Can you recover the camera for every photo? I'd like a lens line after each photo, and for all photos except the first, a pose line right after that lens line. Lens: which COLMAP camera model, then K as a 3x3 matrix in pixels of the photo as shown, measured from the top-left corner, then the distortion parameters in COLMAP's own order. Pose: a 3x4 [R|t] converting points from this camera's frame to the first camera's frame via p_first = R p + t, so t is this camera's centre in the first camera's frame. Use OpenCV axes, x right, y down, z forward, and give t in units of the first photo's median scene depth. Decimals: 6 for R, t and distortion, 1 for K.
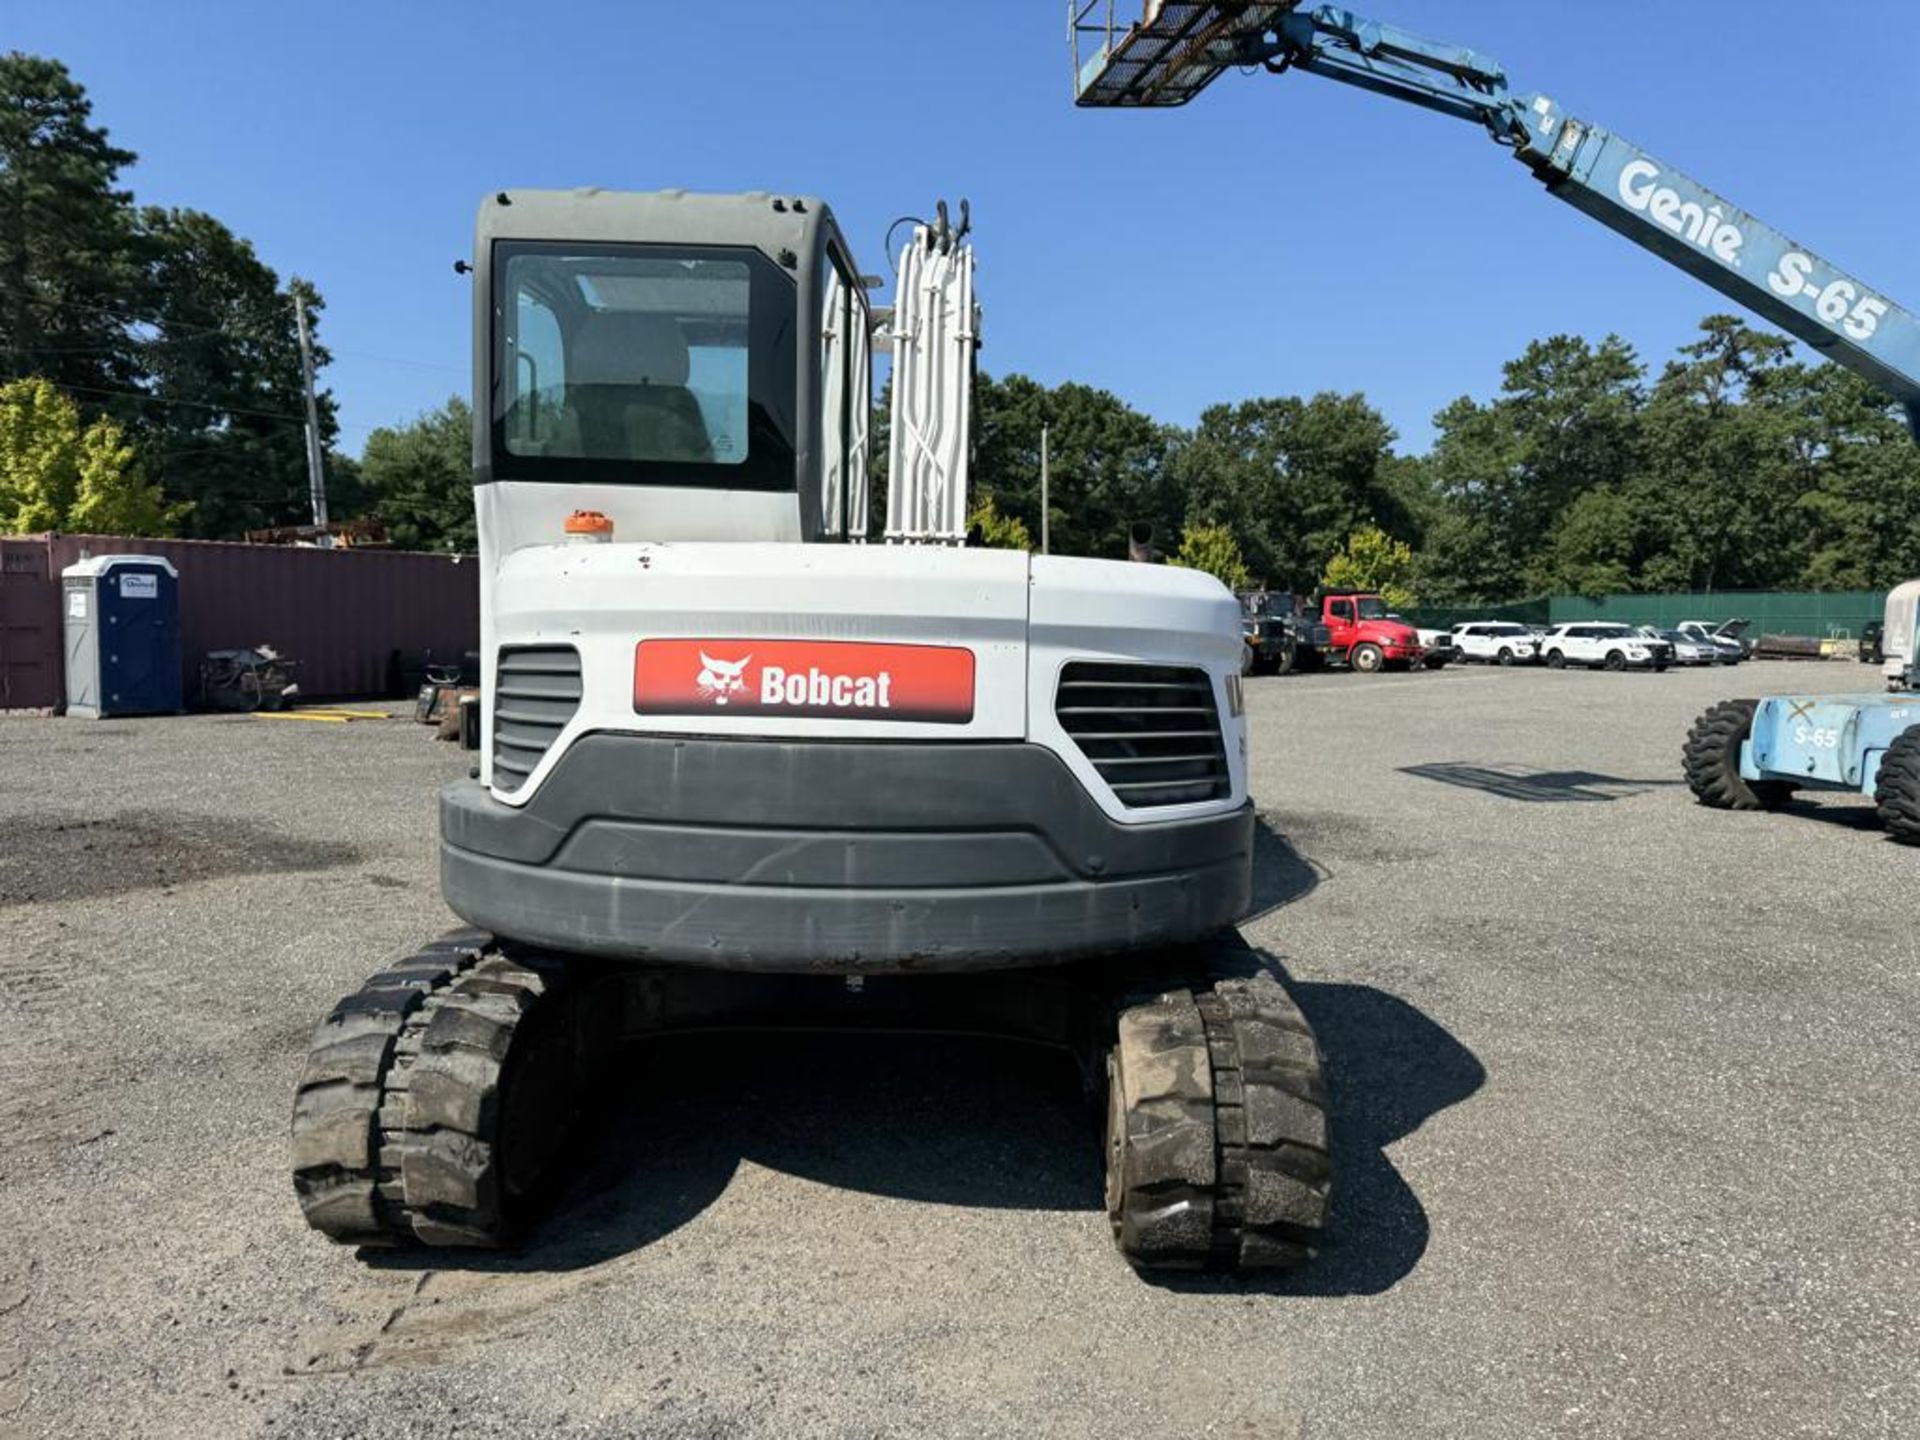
lens RADIAL K [[1347.7, 0, 964.3], [0, 1347.7, 719.8], [0, 0, 1]] dist [0.083380, -0.111172]
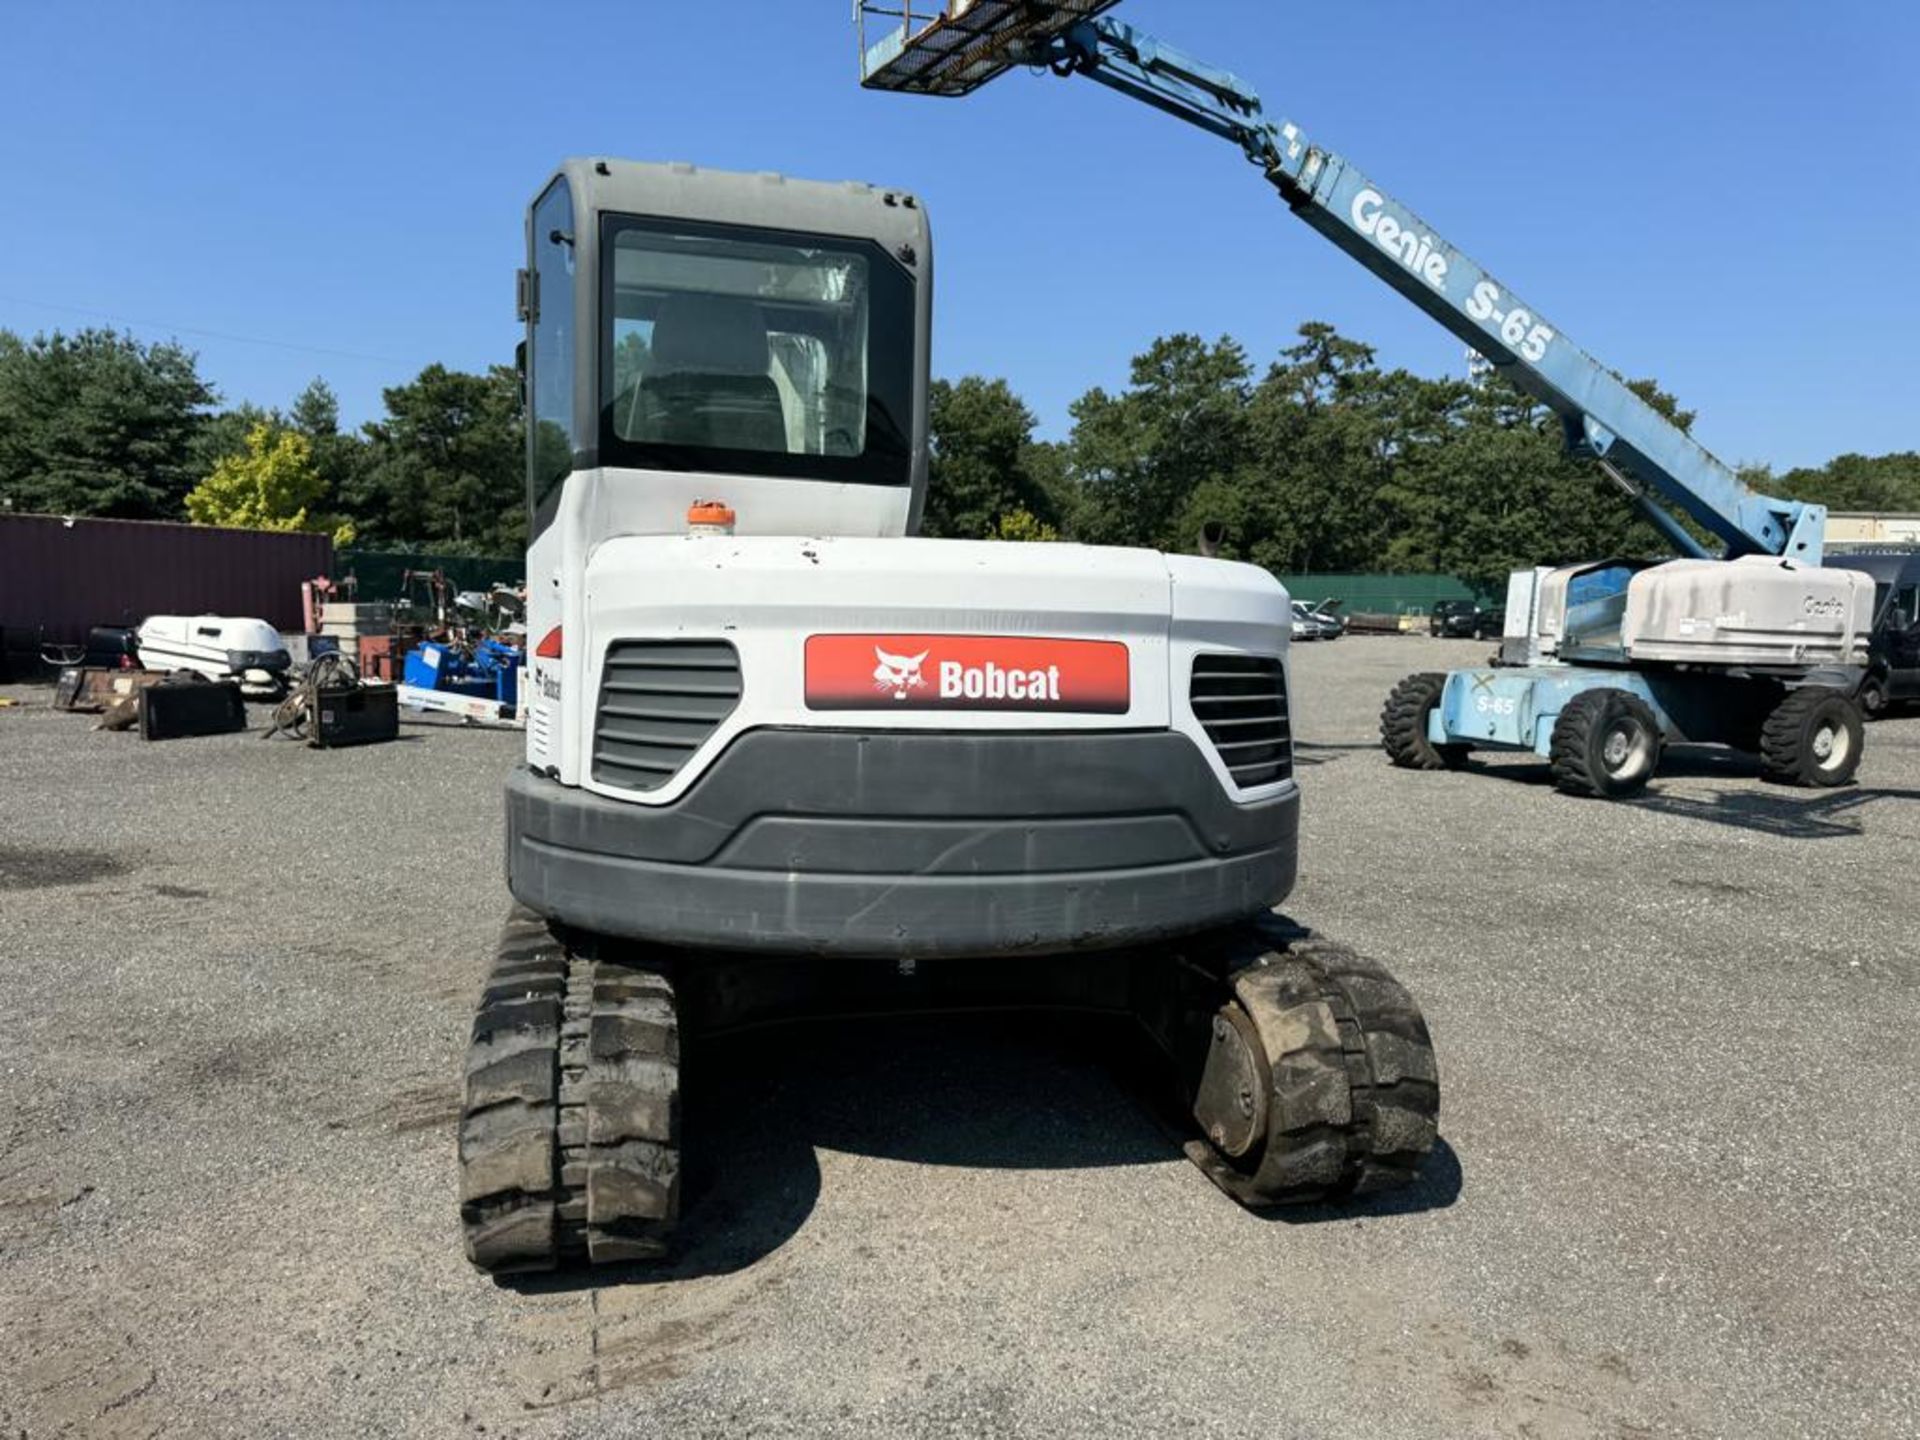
lens RADIAL K [[1351.2, 0, 964.1], [0, 1351.2, 728.3], [0, 0, 1]] dist [0.072439, -0.102746]
pose [[0.965635, -0.018880, 0.259215, -0.312945], [0.012374, 0.999567, 0.026707, -0.012502], [-0.259607, -0.022582, 0.965450, 0.007339]]
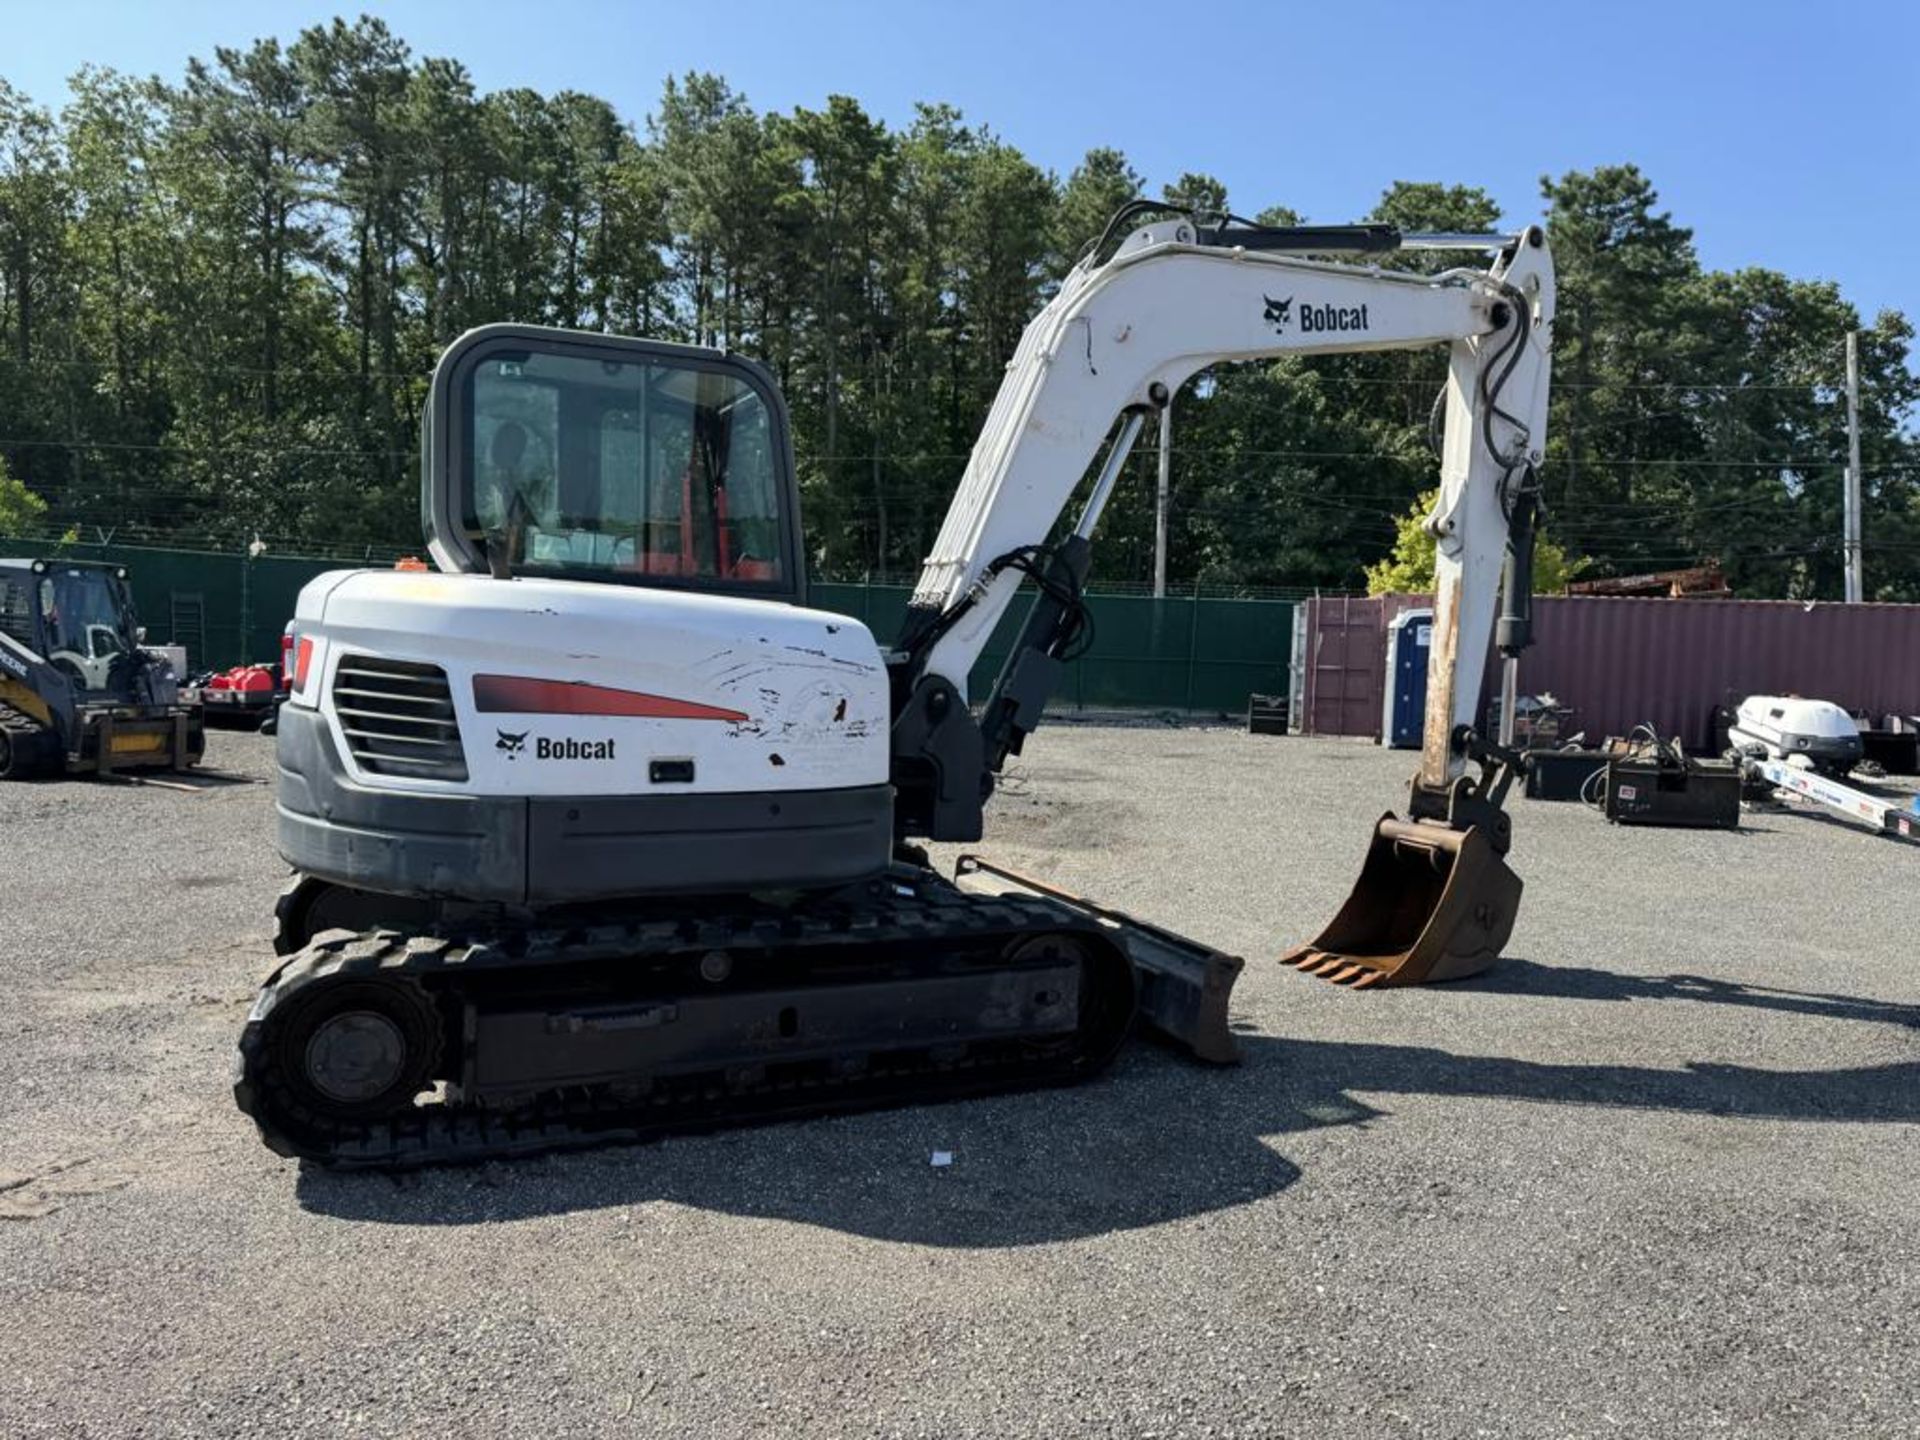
lens RADIAL K [[1357.0, 0, 966.5], [0, 1357.0, 729.0], [0, 0, 1]] dist [0.032601, -0.043767]
pose [[0.431572, 0.059685, -0.900102, 1.261986], [-0.092570, 0.995471, 0.021625, -0.044925], [0.897316, 0.073990, 0.435143, 0.796447]]
